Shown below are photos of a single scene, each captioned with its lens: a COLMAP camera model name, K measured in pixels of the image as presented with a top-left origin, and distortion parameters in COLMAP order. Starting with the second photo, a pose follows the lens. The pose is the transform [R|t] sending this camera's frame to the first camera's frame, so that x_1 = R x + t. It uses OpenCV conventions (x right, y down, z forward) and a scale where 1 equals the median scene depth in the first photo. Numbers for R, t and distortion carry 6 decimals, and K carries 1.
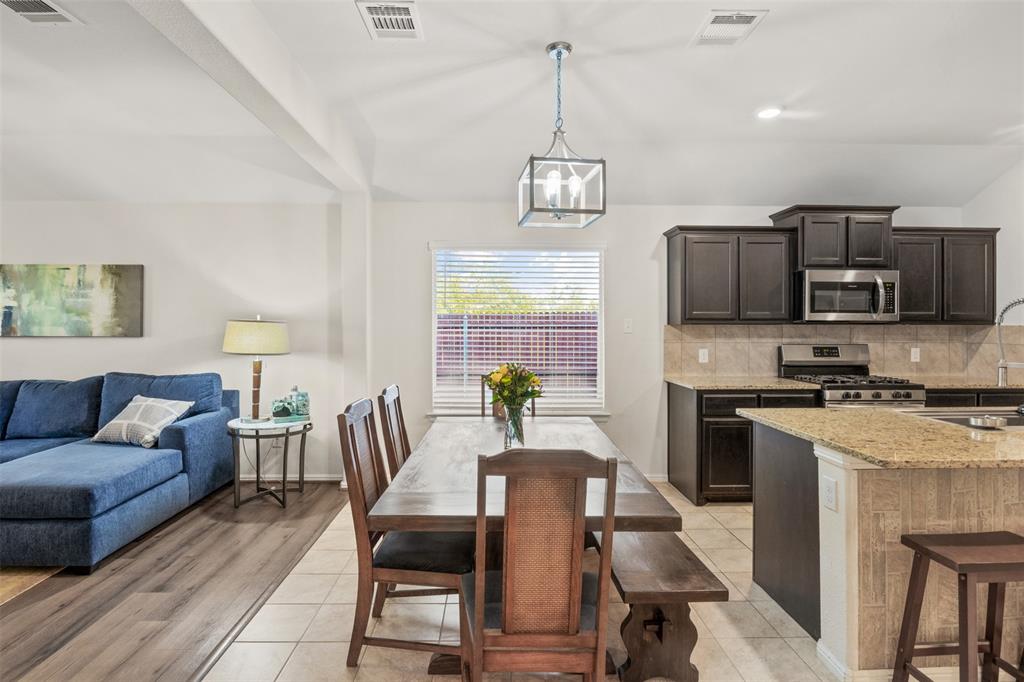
lens RADIAL K [[515.7, 0, 506.8], [0, 515.7, 323.4], [0, 0, 1]] dist [-0.007456, -0.000442]
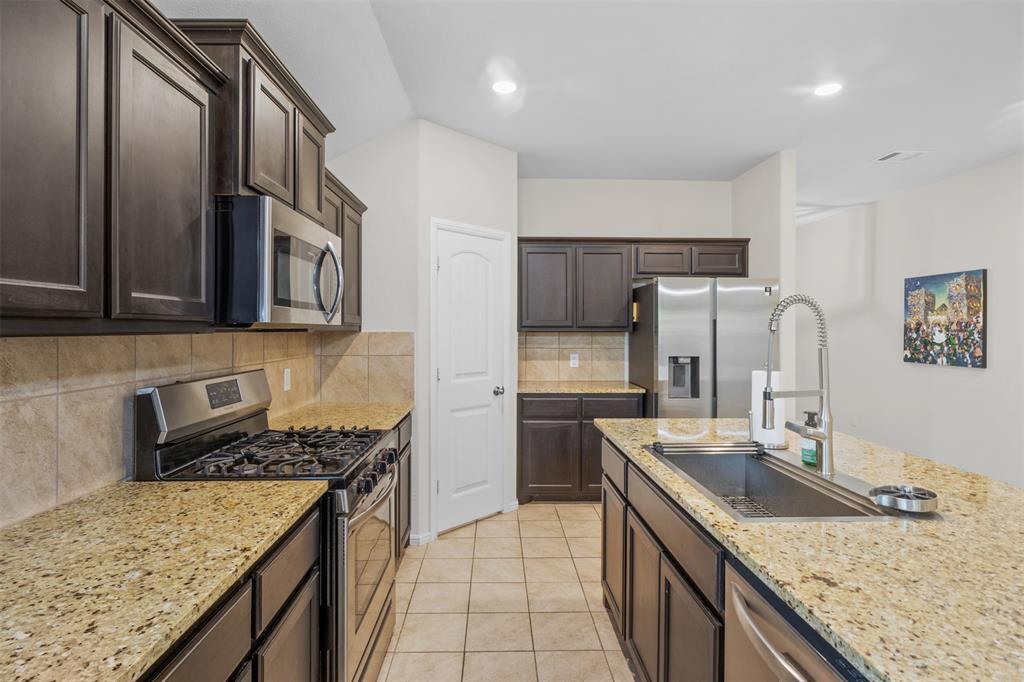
lens RADIAL K [[513.1, 0, 508.3], [0, 513.1, 328.7], [0, 0, 1]] dist [-0.007683, -0.000154]
pose [[0.000291, -0.001262, 0.999999, 0.182848], [-0.004210, 0.999990, 0.001263, -0.002940], [-0.999991, -0.004211, 0.000286, 0.790877]]
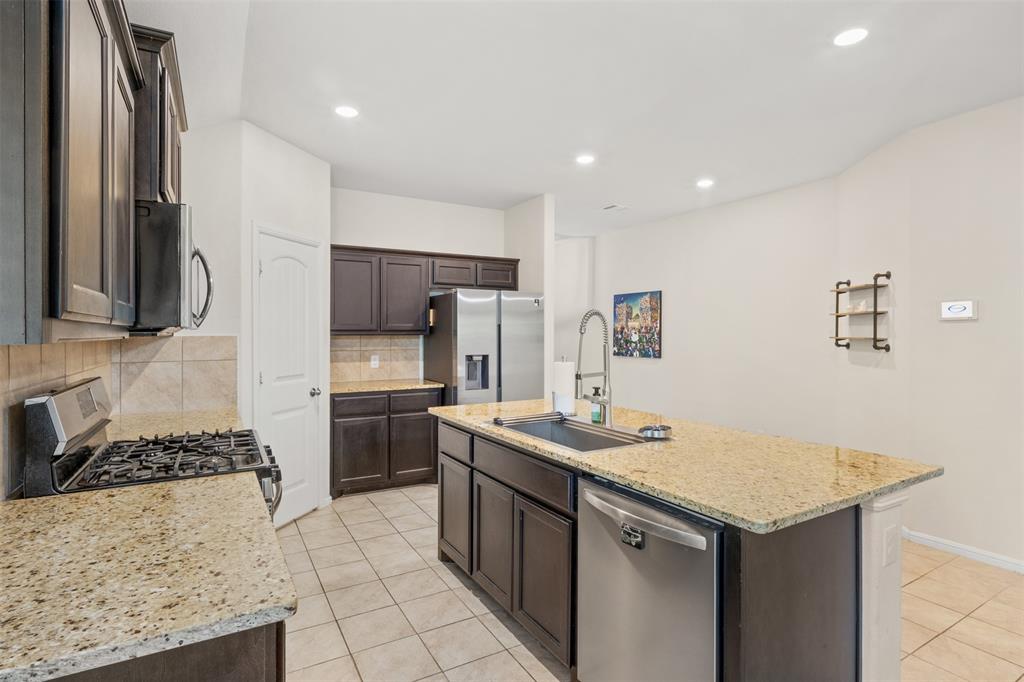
lens RADIAL K [[509.9, 0, 508.9], [0, 509.9, 335.5], [0, 0, 1]] dist [-0.010530, -0.000470]
pose [[-0.476865, -0.007525, 0.878944, 0.099895], [-0.002361, 0.999971, 0.007280, -0.003181], [-0.878973, 0.001396, -0.476869, 0.940801]]
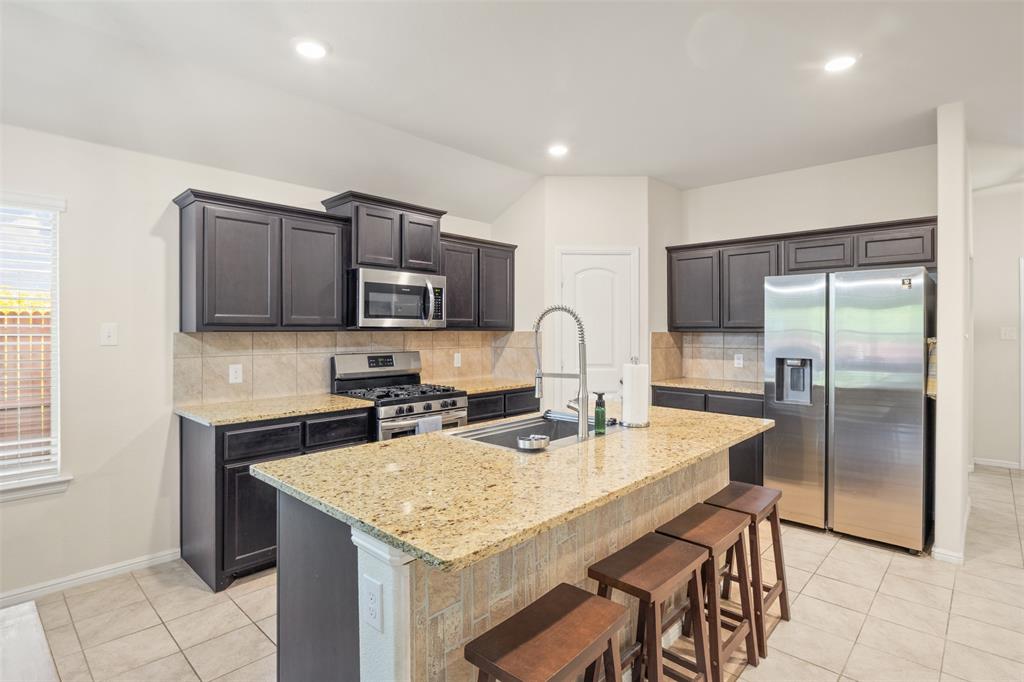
lens RADIAL K [[511.1, 0, 508.9], [0, 511.1, 327.1], [0, 0, 1]] dist [-0.010933, 0.000021]
pose [[0.704638, 0.001875, 0.709565, 0.147521], [-0.001414, 0.999998, -0.001239, -0.004305], [-0.709566, -0.000130, 0.704639, 0.215336]]
